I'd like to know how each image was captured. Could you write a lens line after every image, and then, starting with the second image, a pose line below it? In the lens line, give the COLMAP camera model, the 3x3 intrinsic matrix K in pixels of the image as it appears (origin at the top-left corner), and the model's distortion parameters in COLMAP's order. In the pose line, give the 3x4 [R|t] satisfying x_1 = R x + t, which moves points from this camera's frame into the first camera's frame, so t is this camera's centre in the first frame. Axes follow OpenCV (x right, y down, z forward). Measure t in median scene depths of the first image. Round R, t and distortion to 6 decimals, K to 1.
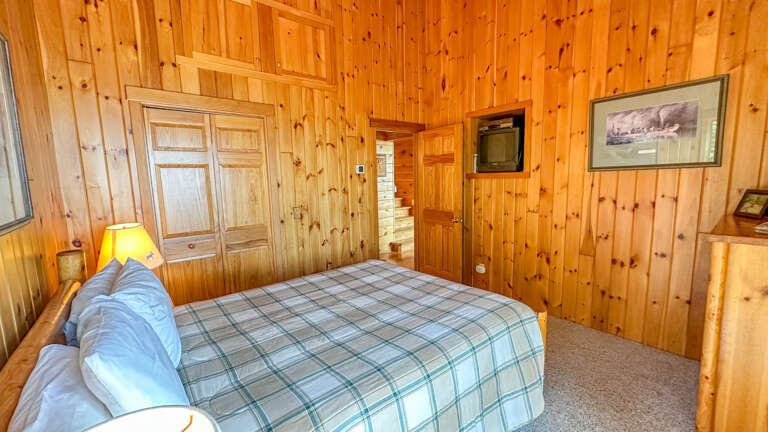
lens RADIAL K [[313.6, 0, 390.0], [0, 313.6, 217.0], [0, 0, 1]] dist [-0.000732, 0.000337]
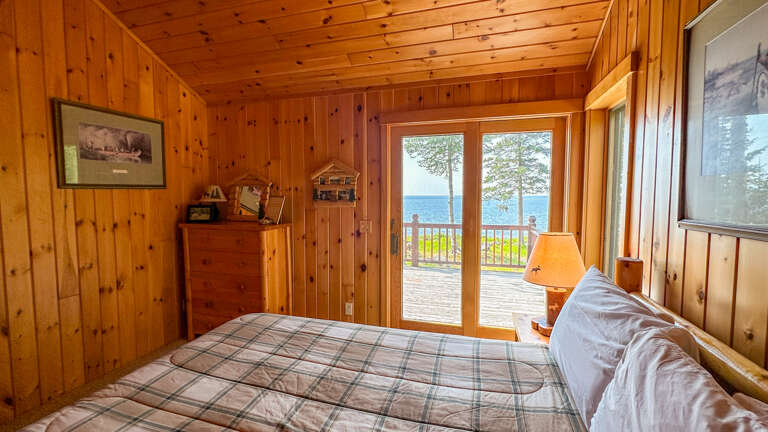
lens RADIAL K [[313.6, 0, 389.9], [0, 313.6, 213.0], [0, 0, 1]] dist [-0.000732, 0.000337]
pose [[-0.548085, -0.024949, 0.836051, -0.508597], [0.121529, 0.986573, 0.109111, -0.078995], [-0.827547, 0.161407, -0.537693, 0.834602]]
